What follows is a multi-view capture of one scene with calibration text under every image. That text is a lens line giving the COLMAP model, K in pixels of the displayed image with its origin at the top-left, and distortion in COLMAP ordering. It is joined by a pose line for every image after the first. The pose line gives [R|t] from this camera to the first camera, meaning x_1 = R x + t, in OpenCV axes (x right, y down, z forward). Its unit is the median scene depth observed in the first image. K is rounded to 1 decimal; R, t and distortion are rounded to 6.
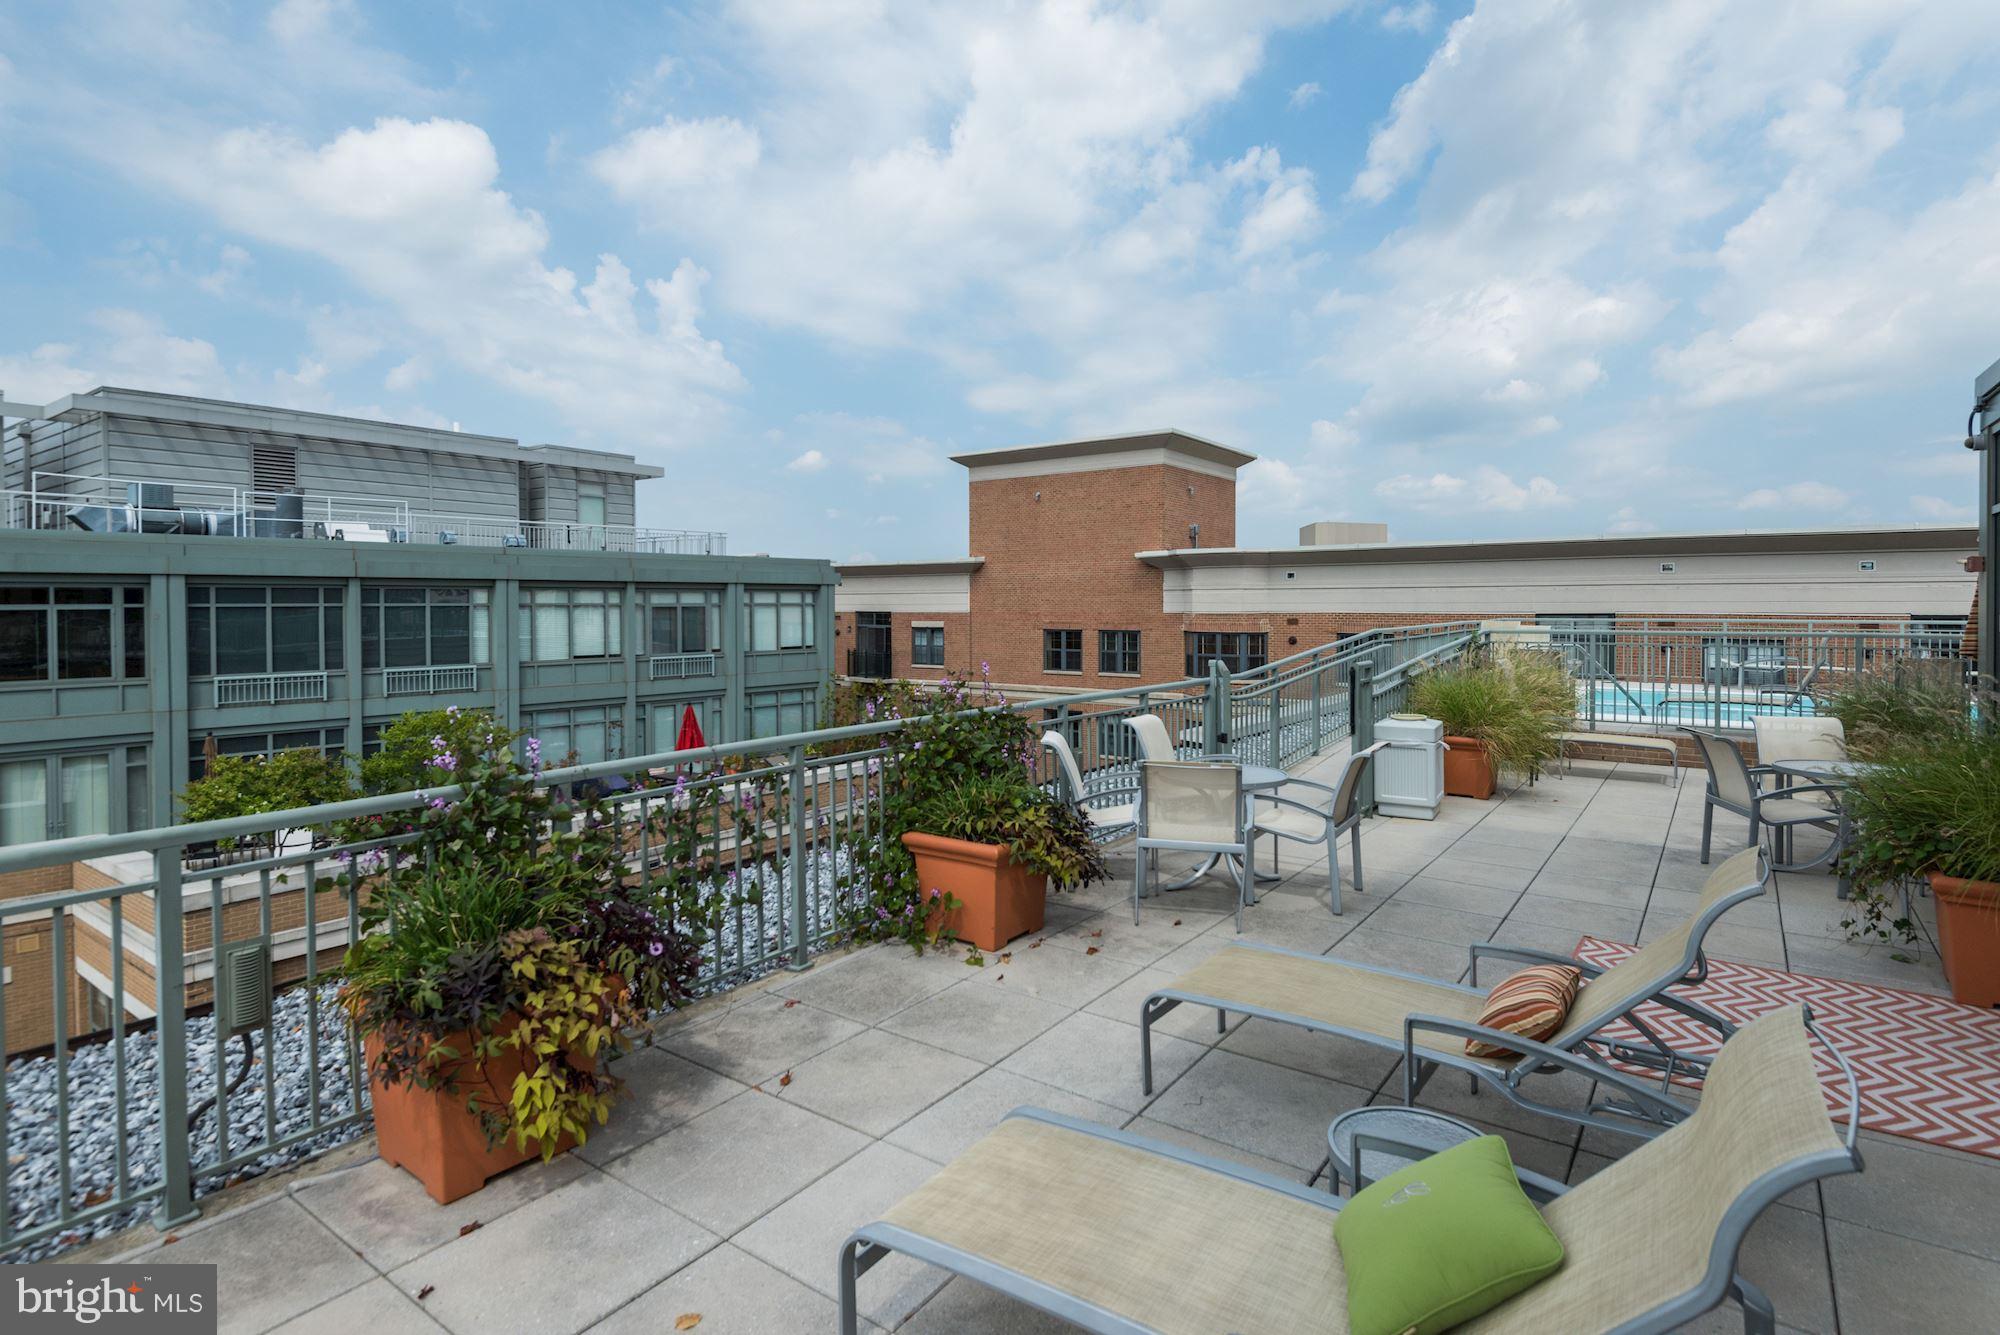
lens RADIAL K [[1029.7, 0, 1006.4], [0, 1029.7, 617.0], [0, 0, 1]] dist [0.115521, -0.000049]
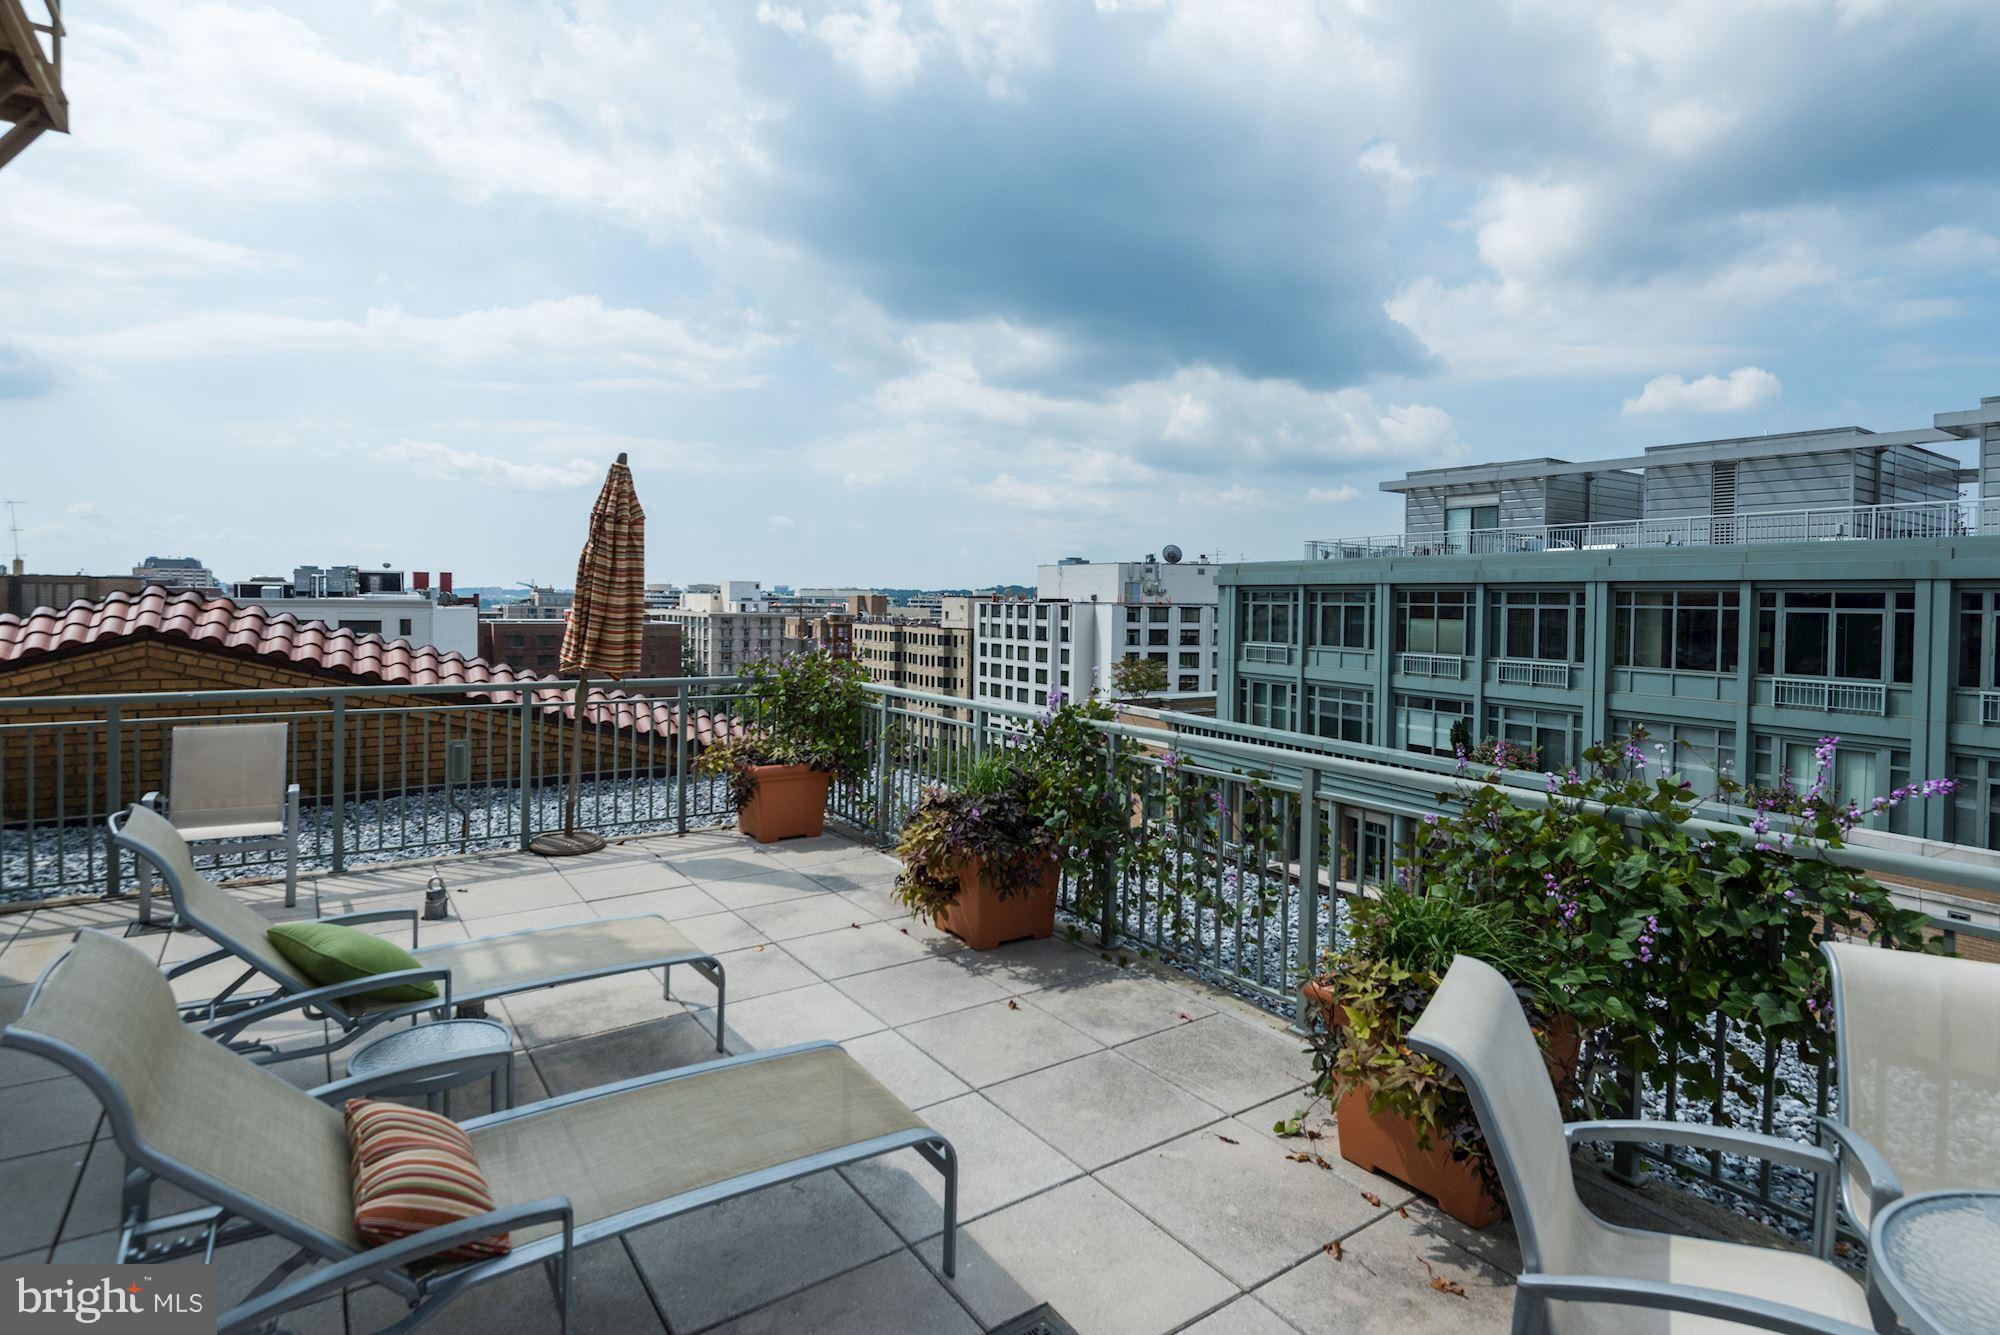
lens RADIAL K [[988.9, 0, 1005.3], [0, 988.9, 601.9], [0, 0, 1]] dist [-0.000789, -0.000166]
pose [[-0.325415, 0.003386, -0.945565, 0.345205], [-0.024447, 0.999629, 0.011993, -0.009677], [0.945255, 0.027019, -0.325211, 0.552924]]
